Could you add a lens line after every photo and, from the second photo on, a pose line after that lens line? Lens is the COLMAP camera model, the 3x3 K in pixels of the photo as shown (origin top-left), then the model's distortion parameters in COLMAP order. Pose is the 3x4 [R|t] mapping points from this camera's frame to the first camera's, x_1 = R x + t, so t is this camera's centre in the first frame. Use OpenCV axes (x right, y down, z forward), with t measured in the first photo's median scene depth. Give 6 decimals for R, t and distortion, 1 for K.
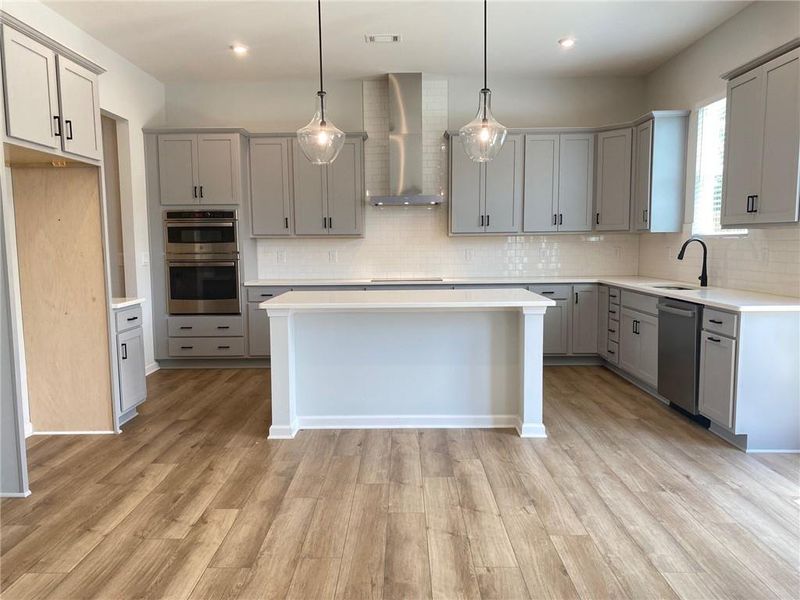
lens RADIAL K [[618.0, 0, 391.0], [0, 618.0, 299.2], [0, 0, 1]] dist [0.022528, -0.017001]
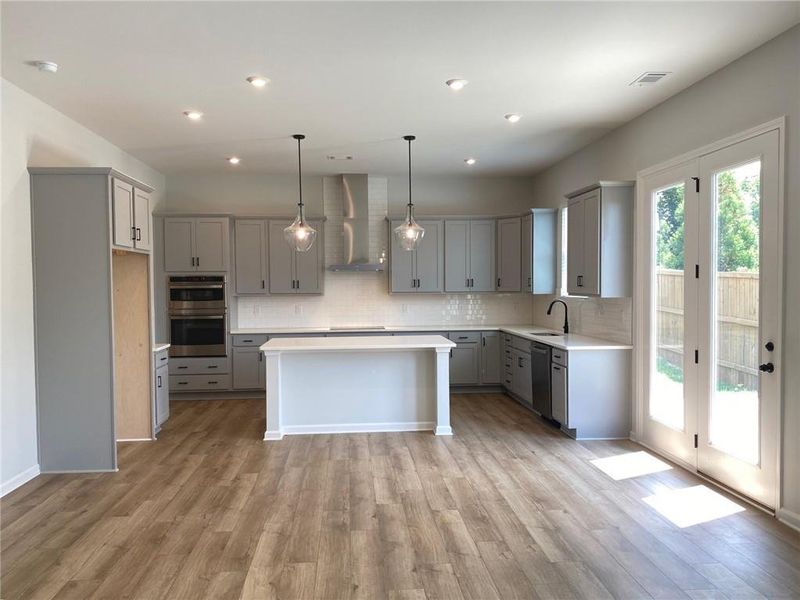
lens RADIAL K [[634.1, 0, 388.6], [0, 634.1, 301.1], [0, 0, 1]] dist [0.072463, -0.006780]
pose [[0.996512, -0.000686, 0.083448, -0.030323], [0.006285, 0.997743, -0.066851, 0.001418], [-0.083214, 0.067142, 0.994267, -0.518551]]
